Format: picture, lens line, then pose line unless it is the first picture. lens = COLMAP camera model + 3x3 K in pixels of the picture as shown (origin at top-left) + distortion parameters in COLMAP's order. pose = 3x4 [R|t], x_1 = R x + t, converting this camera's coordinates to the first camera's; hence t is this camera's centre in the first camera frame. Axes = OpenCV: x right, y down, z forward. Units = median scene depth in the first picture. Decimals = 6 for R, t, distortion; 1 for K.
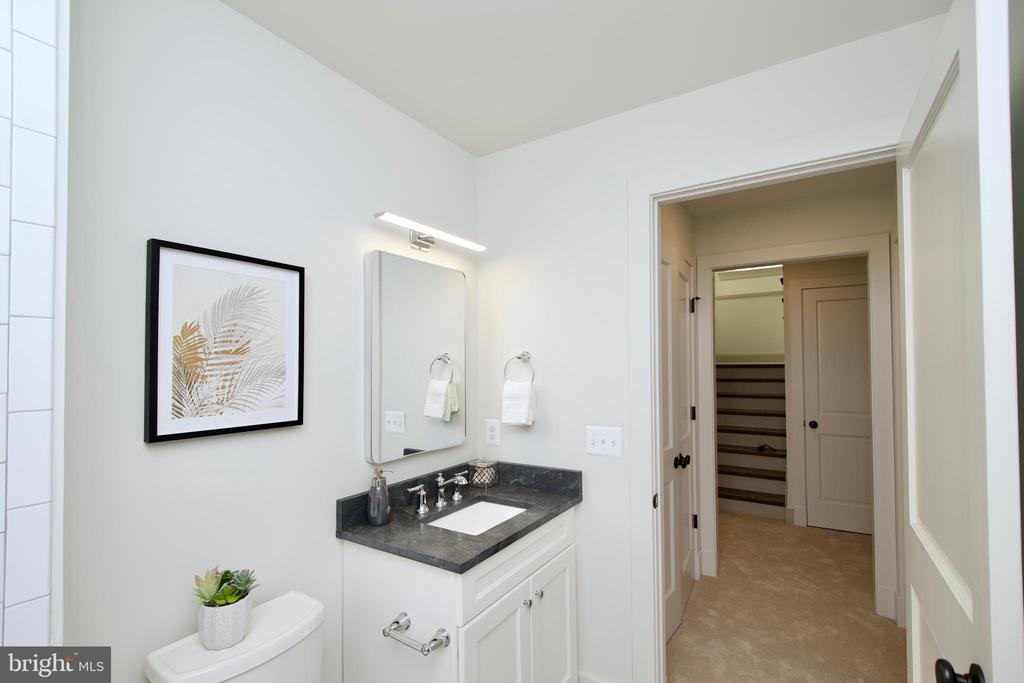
lens RADIAL K [[459.2, 0, 518.6], [0, 459.2, 354.2], [0, 0, 1]] dist [0.000528, -0.001195]
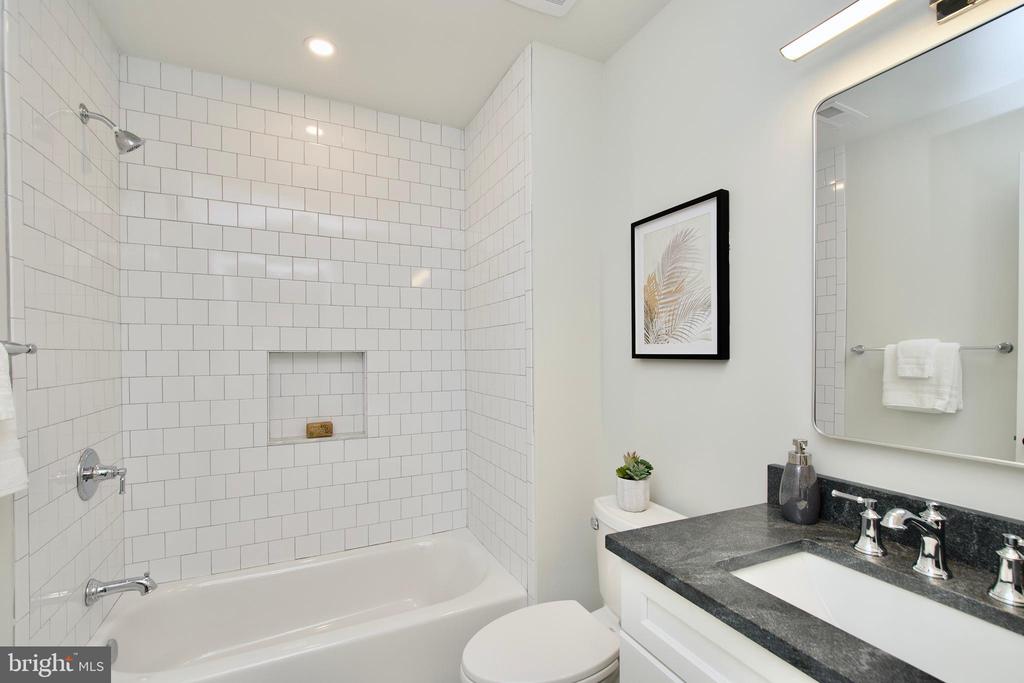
lens RADIAL K [[459.2, 0, 518.6], [0, 459.2, 354.2], [0, 0, 1]] dist [0.000528, -0.001195]
pose [[-0.528774, 0.012715, -0.848667, 0.587742], [0.027640, 0.999615, -0.002245, 0.145926], [0.848312, -0.024644, -0.528922, 1.254732]]
